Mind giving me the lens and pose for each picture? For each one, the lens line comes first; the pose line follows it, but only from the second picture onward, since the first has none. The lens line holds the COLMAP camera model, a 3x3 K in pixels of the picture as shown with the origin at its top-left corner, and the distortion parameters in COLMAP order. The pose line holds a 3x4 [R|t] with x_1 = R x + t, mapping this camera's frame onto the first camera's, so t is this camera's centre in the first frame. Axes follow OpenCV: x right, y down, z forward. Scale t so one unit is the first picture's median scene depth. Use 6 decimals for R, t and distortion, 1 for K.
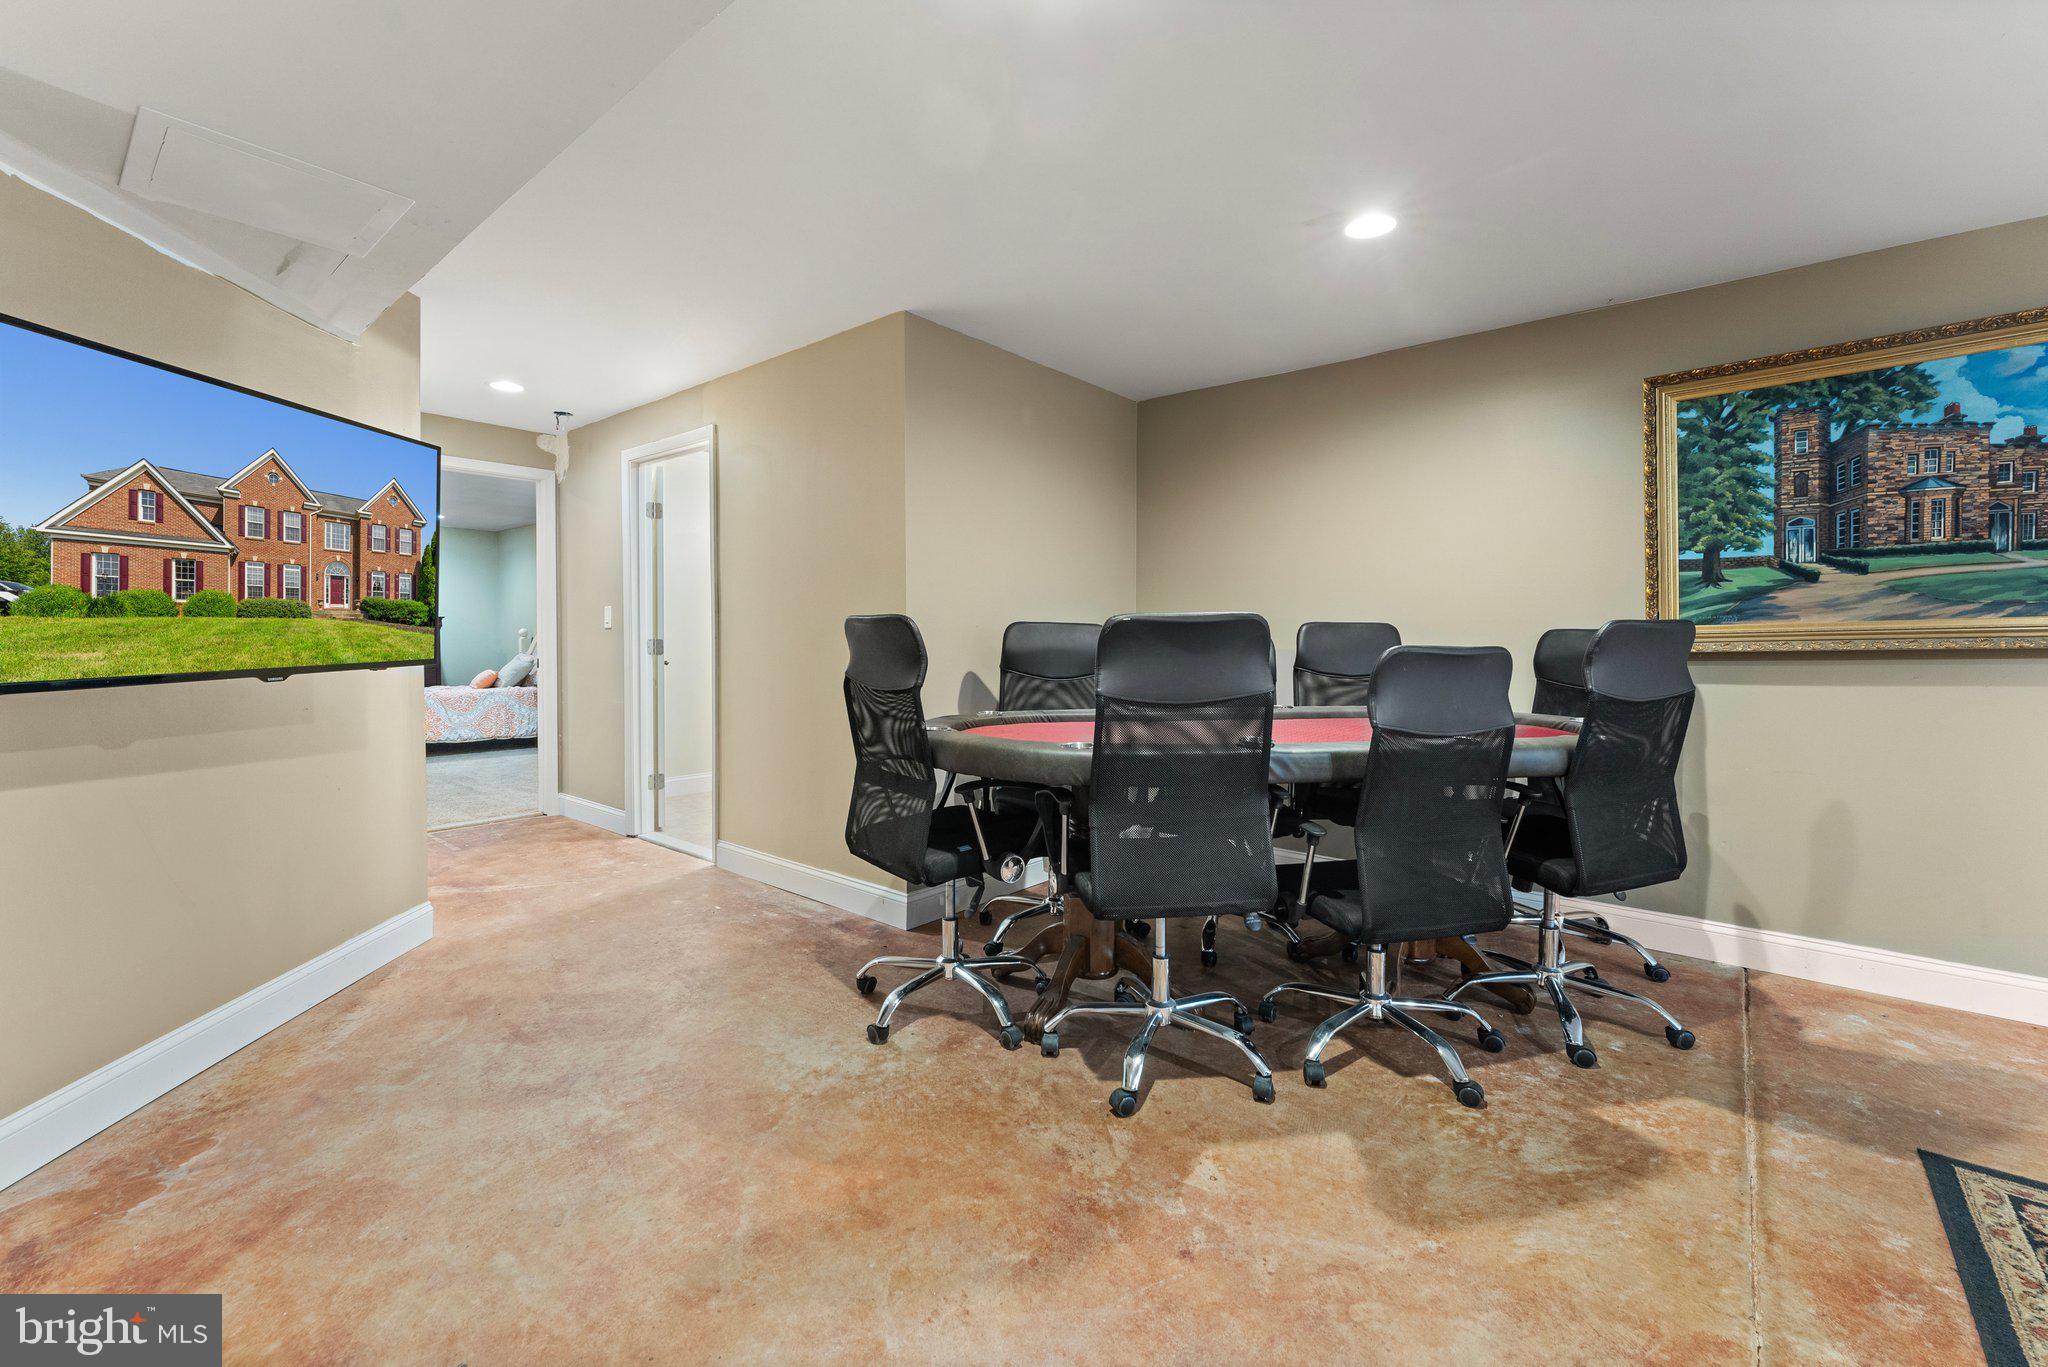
lens RADIAL K [[861.1, 0, 1021.3], [0, 861.1, 629.5], [0, 0, 1]] dist [0.000015, 0.017536]
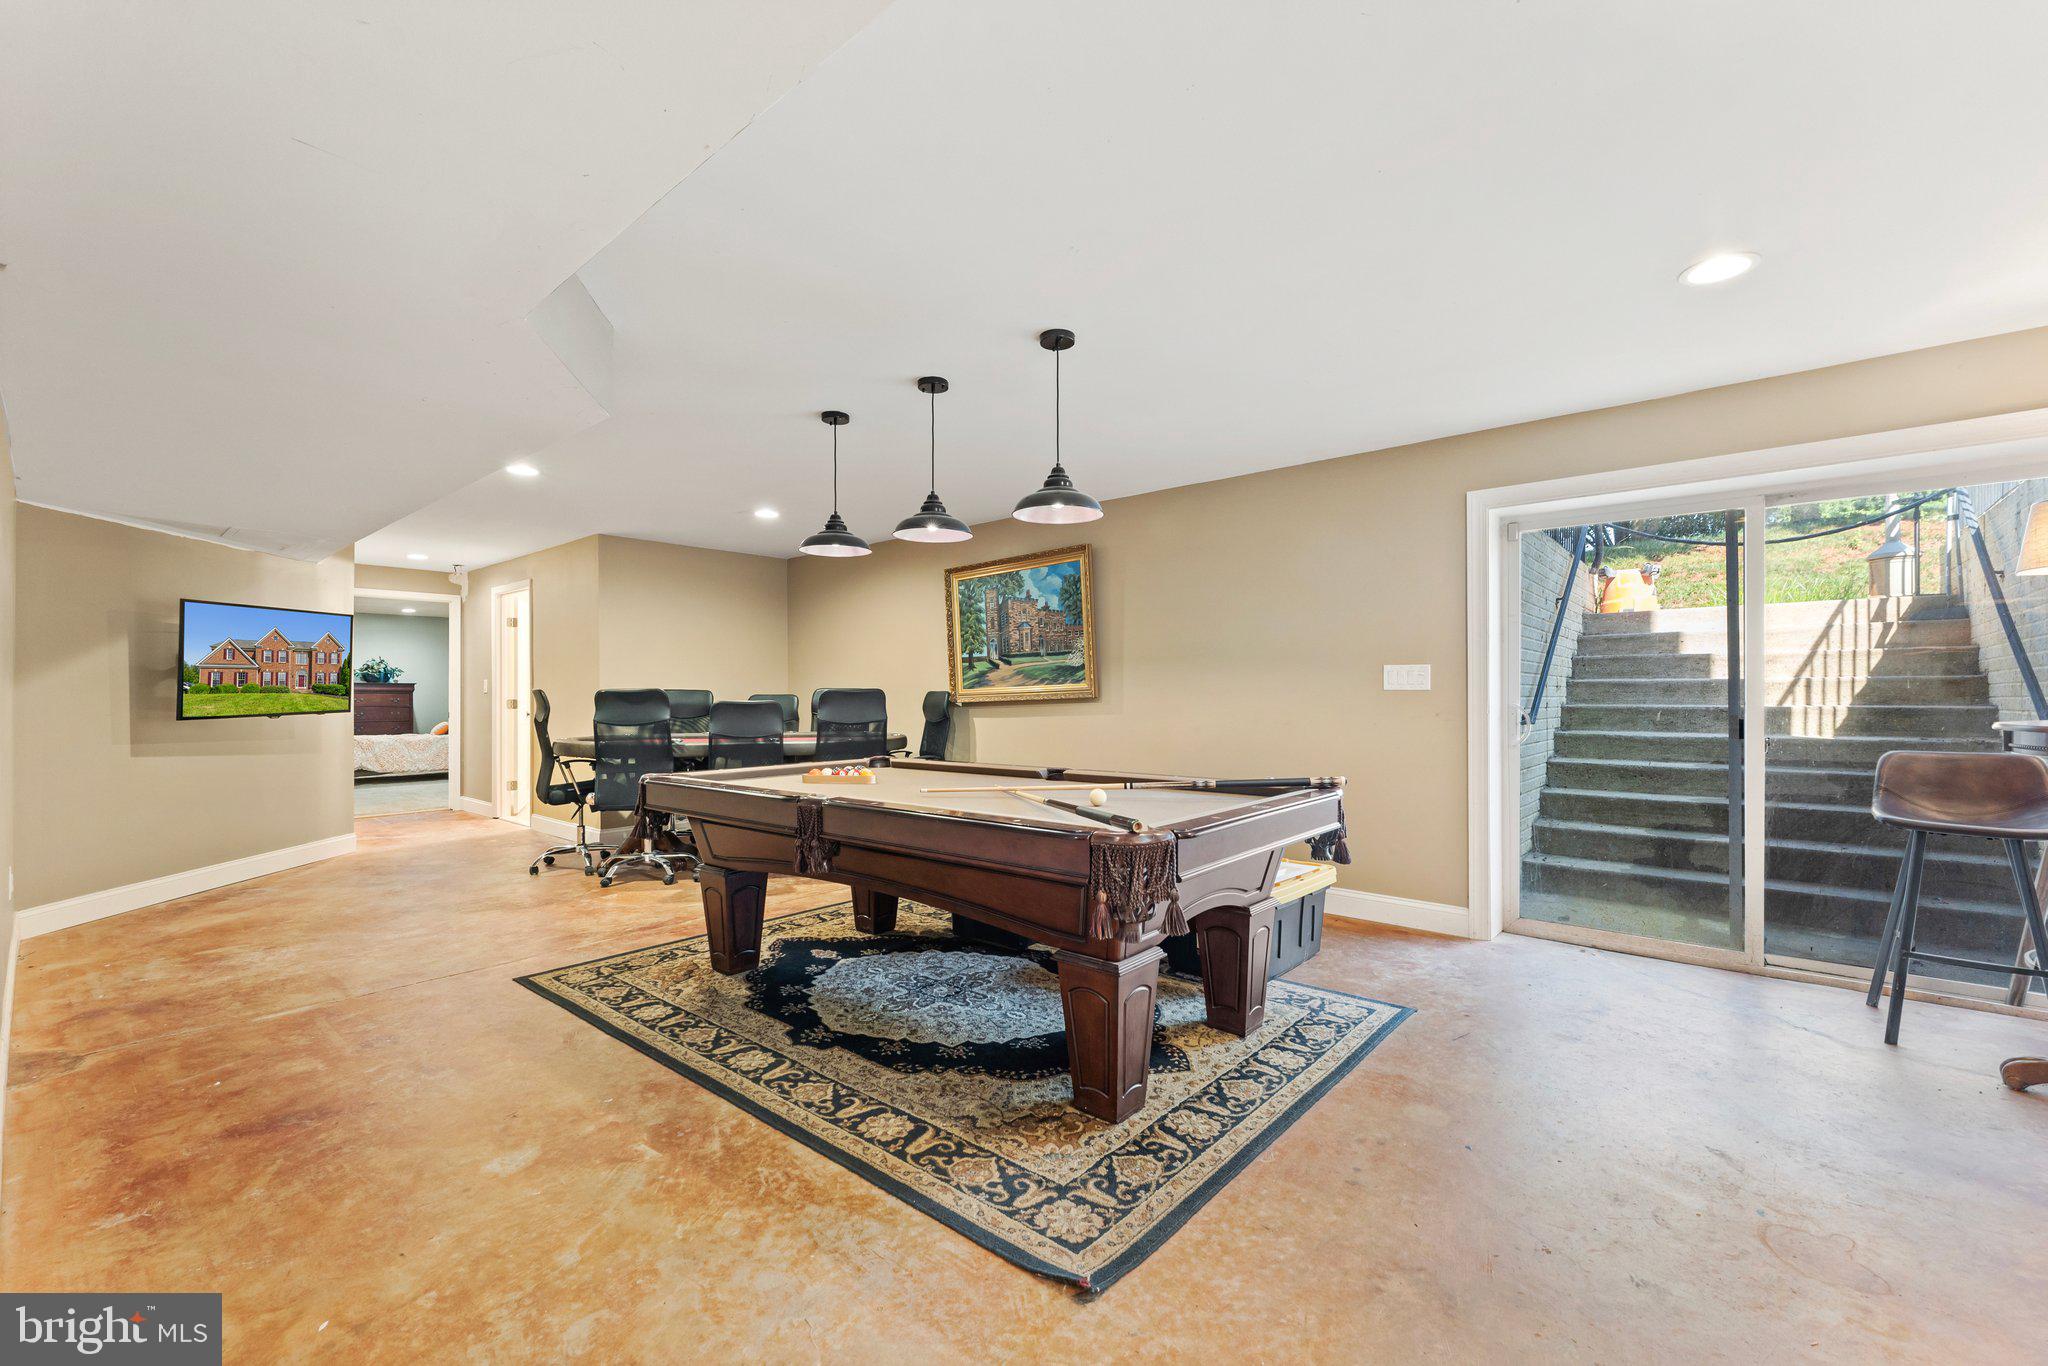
lens RADIAL K [[847.4, 0, 1015.9], [0, 847.4, 673.5], [0, 0, 1]] dist [0.014982, 0.000035]
pose [[0.999782, -0.008853, -0.018895, 0.999585], [0.008517, 0.999805, -0.017801, -0.005879], [0.019049, 0.017636, 0.999663, -1.079928]]
